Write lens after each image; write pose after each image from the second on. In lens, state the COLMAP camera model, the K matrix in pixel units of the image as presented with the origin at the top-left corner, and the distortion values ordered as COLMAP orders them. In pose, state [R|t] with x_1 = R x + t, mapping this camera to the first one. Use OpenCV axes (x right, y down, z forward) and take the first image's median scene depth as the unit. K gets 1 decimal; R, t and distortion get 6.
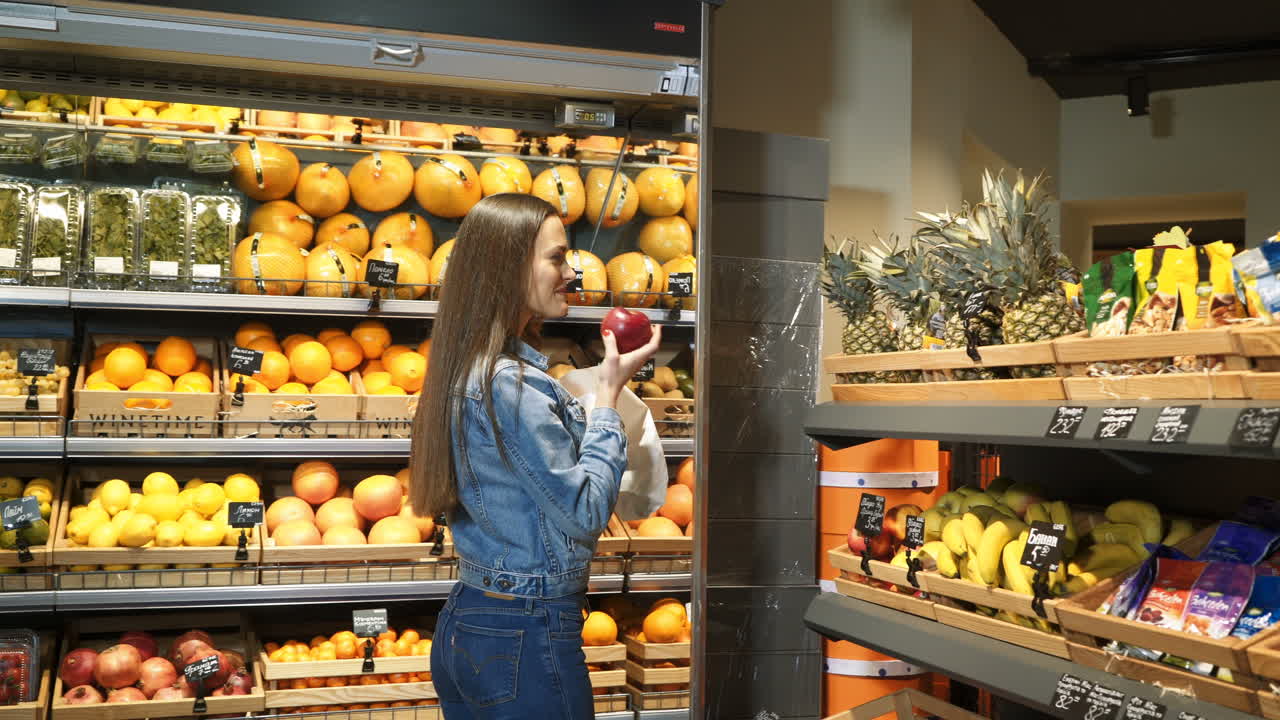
lens RADIAL K [[1292.5, 0, 640.0], [0, 1292.5, 360.0], [0, 0, 1]] dist [-0.054966, 0.020829]
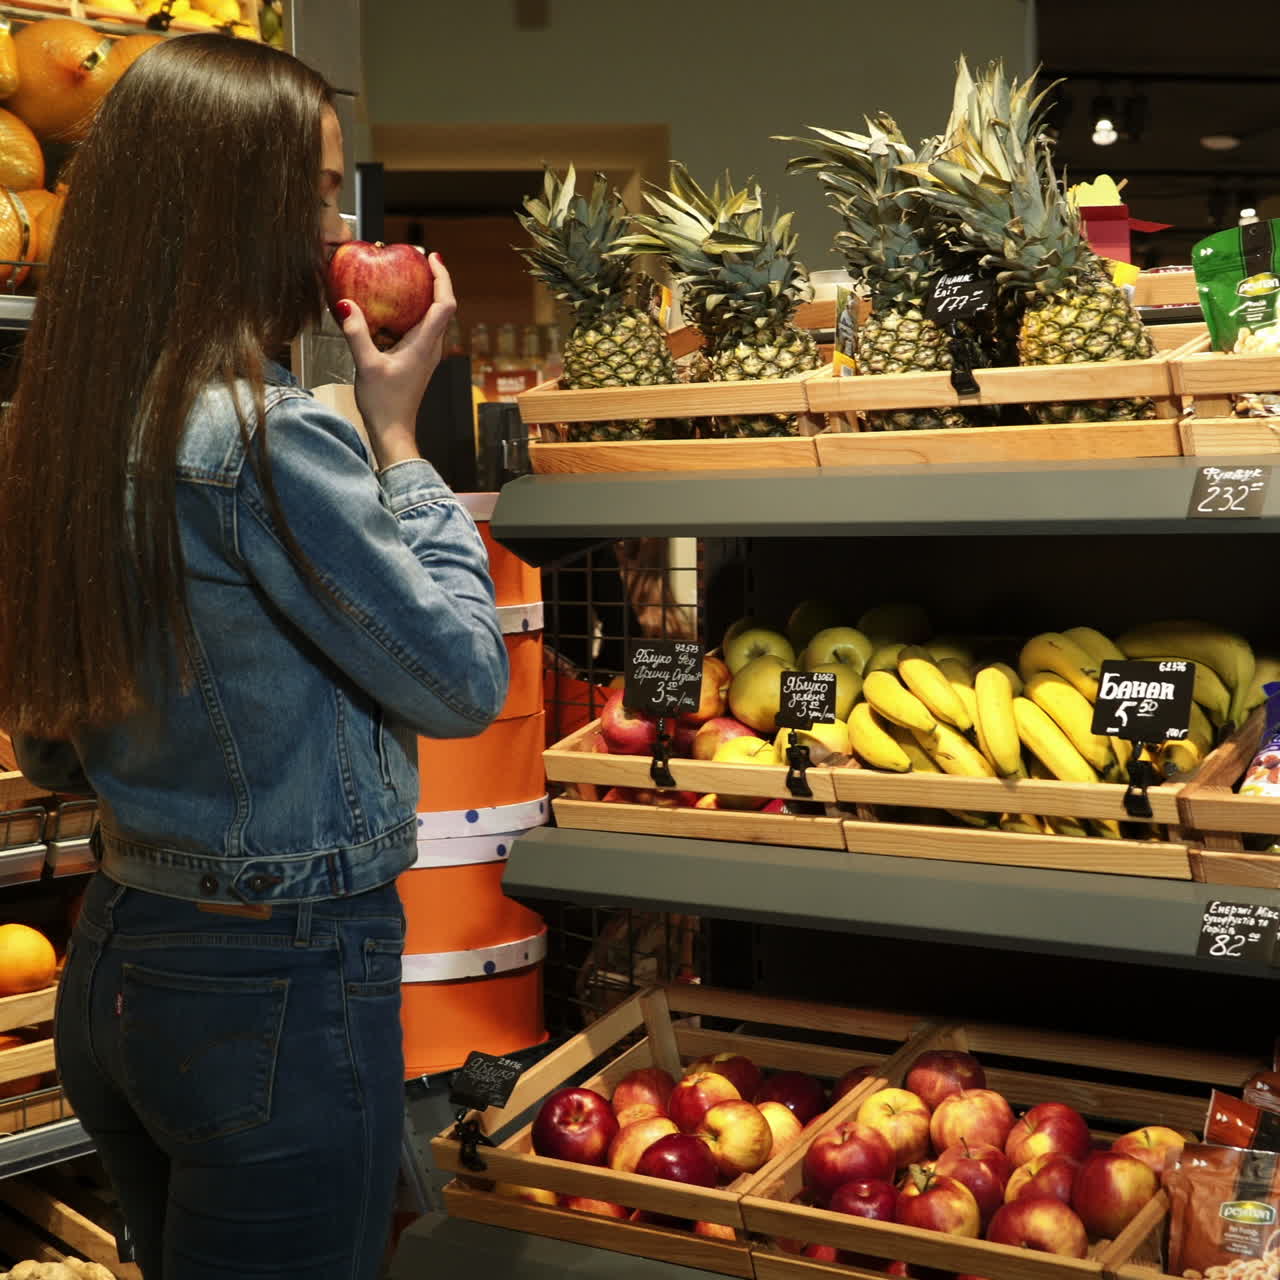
lens RADIAL K [[2319.0, 0, 640.0], [0, 2319.0, 640.0], [0, 0, 1]] dist [0.023535, -0.376566]
pose [[0.816520, -0.065621, 0.573576, -0.475196], [0.009946, 0.994971, 0.099673, 0.005155], [-0.577231, -0.075680, 0.813066, 0.236189]]
